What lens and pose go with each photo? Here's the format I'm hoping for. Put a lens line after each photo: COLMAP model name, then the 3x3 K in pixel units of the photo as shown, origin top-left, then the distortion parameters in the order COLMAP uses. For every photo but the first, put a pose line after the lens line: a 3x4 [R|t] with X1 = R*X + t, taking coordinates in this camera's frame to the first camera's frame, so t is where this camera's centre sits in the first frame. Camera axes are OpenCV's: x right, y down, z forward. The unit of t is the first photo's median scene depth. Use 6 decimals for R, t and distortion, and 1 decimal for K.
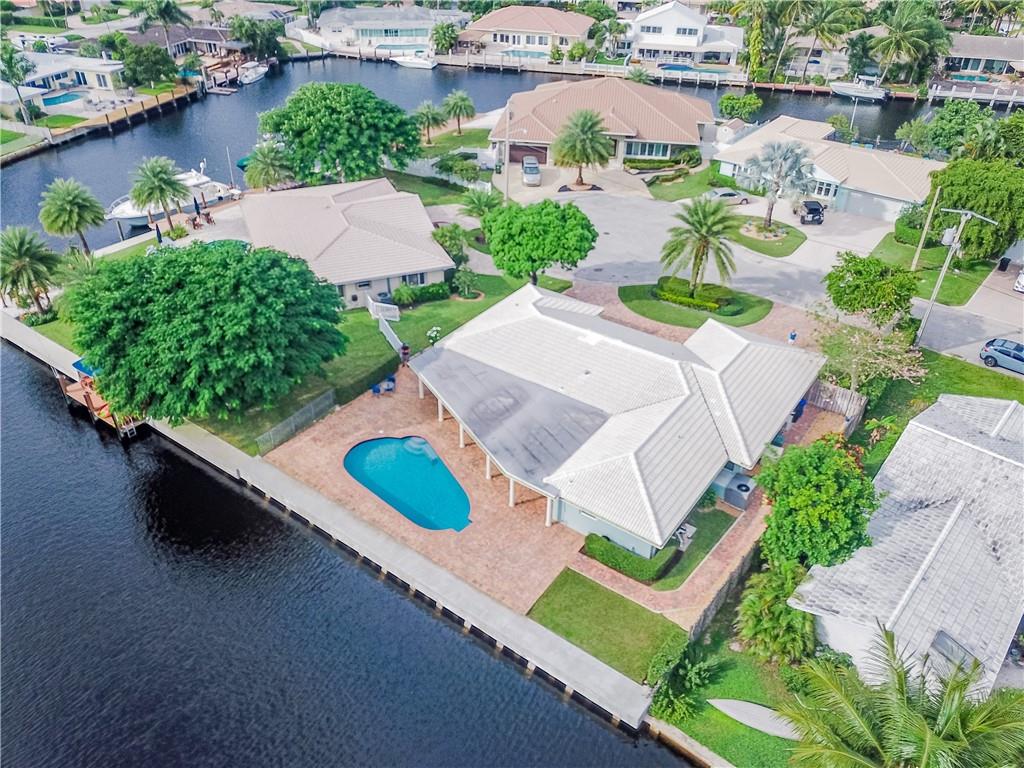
lens RADIAL K [[777.7, 0, 511.0], [0, 777.7, 383.4], [0, 0, 1]] dist [0.007258, -0.003761]
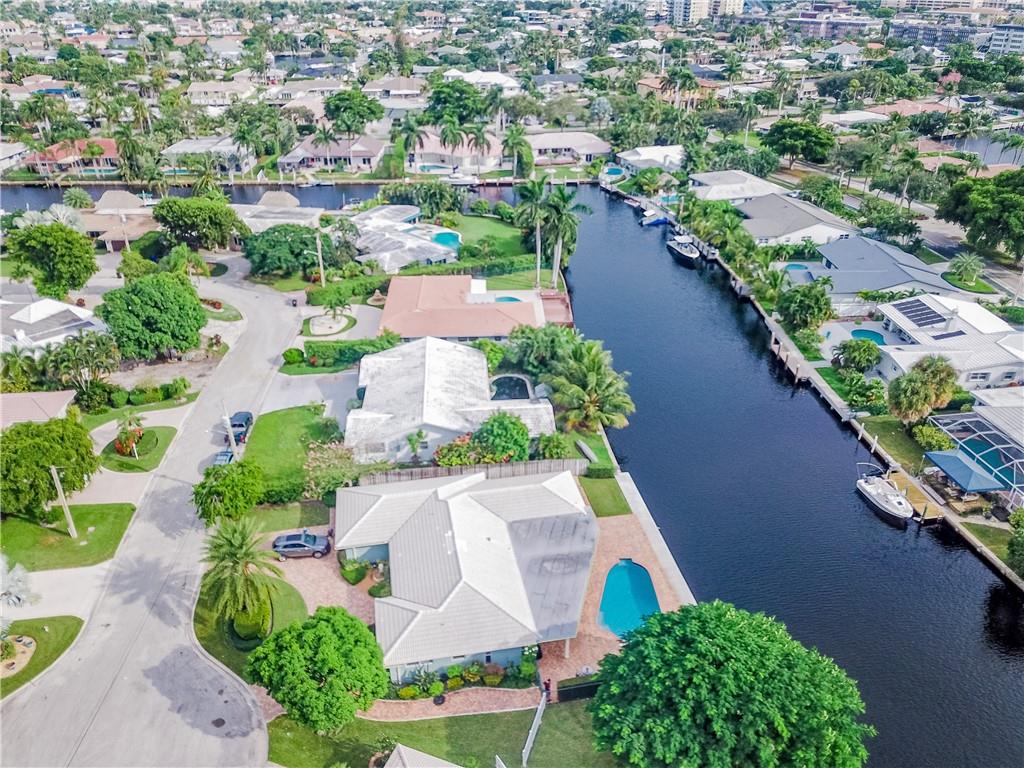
lens RADIAL K [[777.7, 0, 511.0], [0, 777.7, 383.4], [0, 0, 1]] dist [0.007258, -0.003761]
pose [[-0.717503, -0.330222, 0.613305, -0.504020], [0.387635, 0.542249, 0.745456, -0.867886], [-0.578730, 0.772605, -0.261060, 0.840927]]
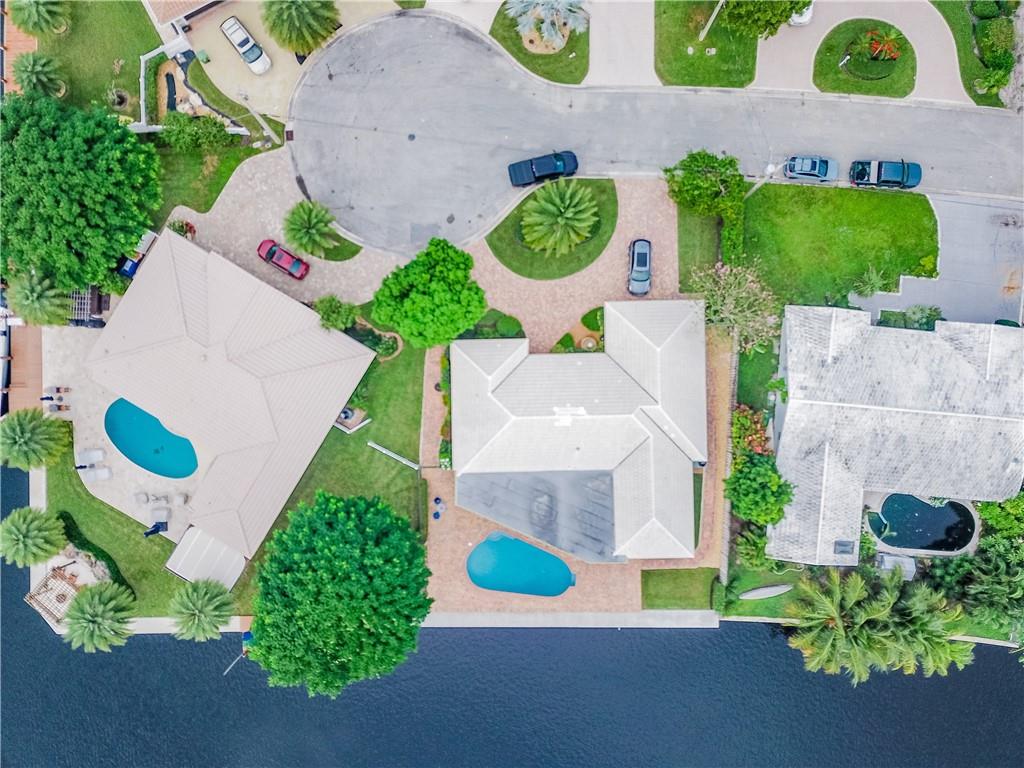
lens RADIAL K [[777.4, 0, 508.4], [0, 777.4, 371.9], [0, 0, 1]] dist [-0.001466, -0.000195]
pose [[0.804220, -0.594304, -0.005705, 0.065637], [0.337845, 0.449237, 0.827071, -0.945204], [-0.488969, -0.667075, 0.562068, 0.283450]]
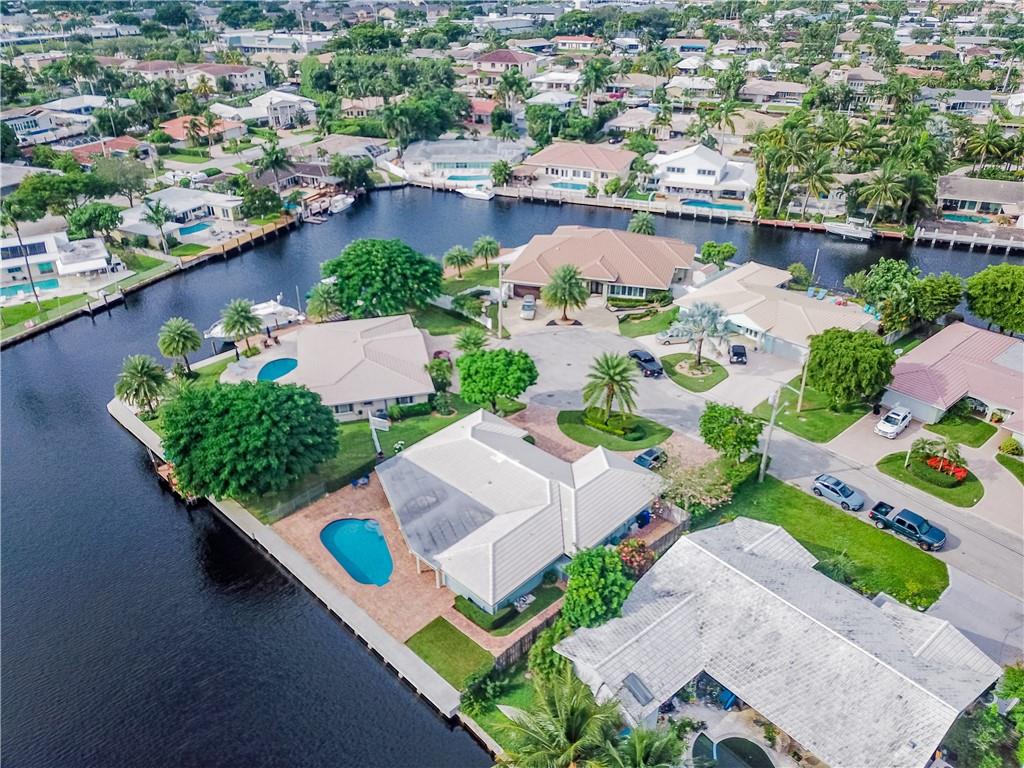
lens RADIAL K [[777.7, 0, 511.0], [0, 777.7, 383.4], [0, 0, 1]] dist [0.007258, -0.003761]
pose [[0.988708, 0.050297, -0.141163, 0.250174], [-0.061692, 0.995079, -0.077539, -0.067398], [0.136568, 0.085372, 0.986945, -0.330497]]
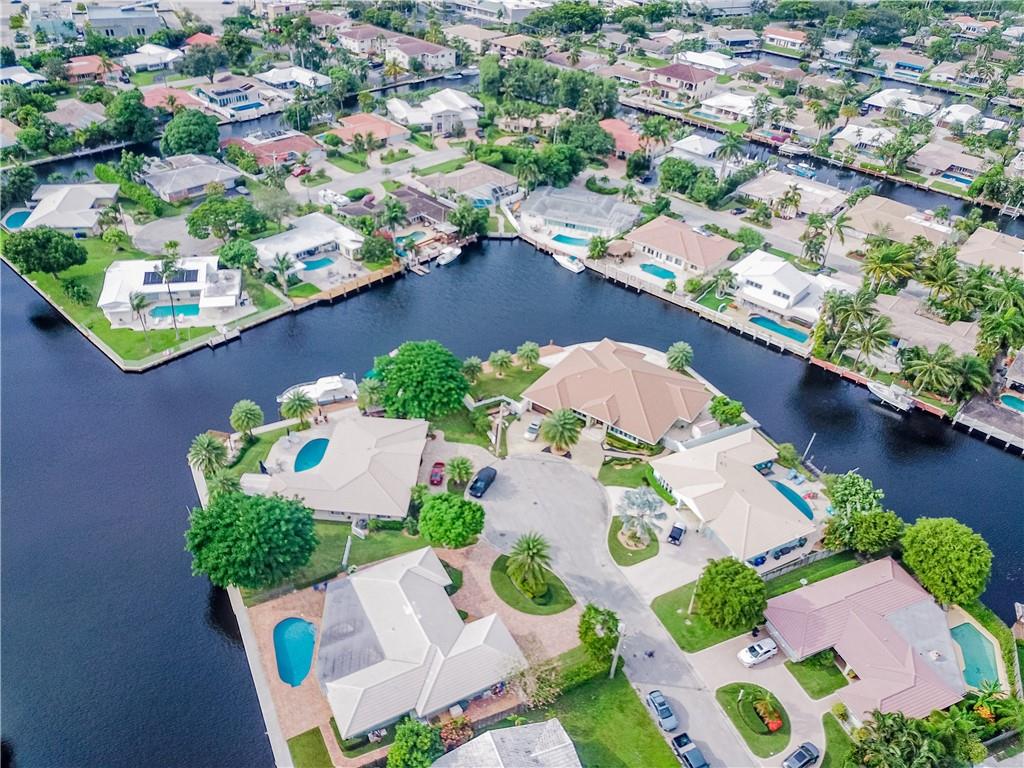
lens RADIAL K [[777.7, 0, 511.0], [0, 777.7, 383.4], [0, 0, 1]] dist [0.007258, -0.003761]
pose [[0.895515, 0.287678, -0.339551, 0.635730], [-0.279812, 0.957270, 0.073066, -0.620408], [0.346062, 0.029579, 0.937745, -0.557505]]
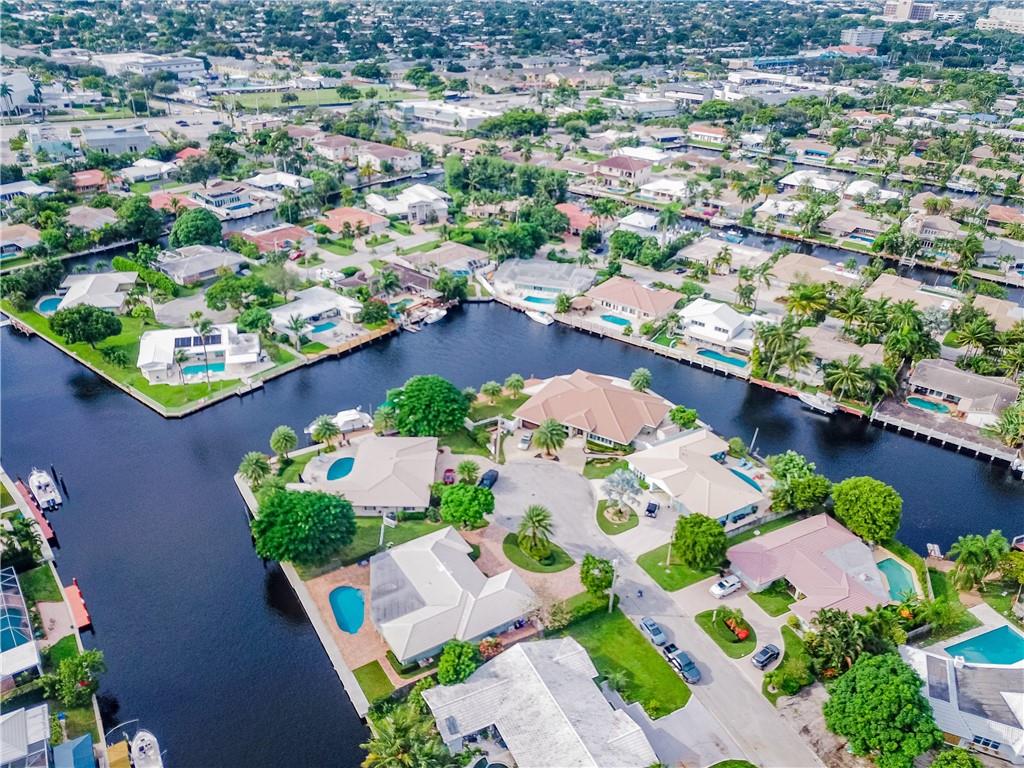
lens RADIAL K [[777.7, 0, 511.0], [0, 777.7, 383.4], [0, 0, 1]] dist [0.007258, -0.003761]
pose [[0.927301, 0.191303, -0.321738, 0.732831], [-0.222708, 0.972818, -0.063448, -0.384916], [0.300854, 0.130489, 0.944701, -0.941333]]
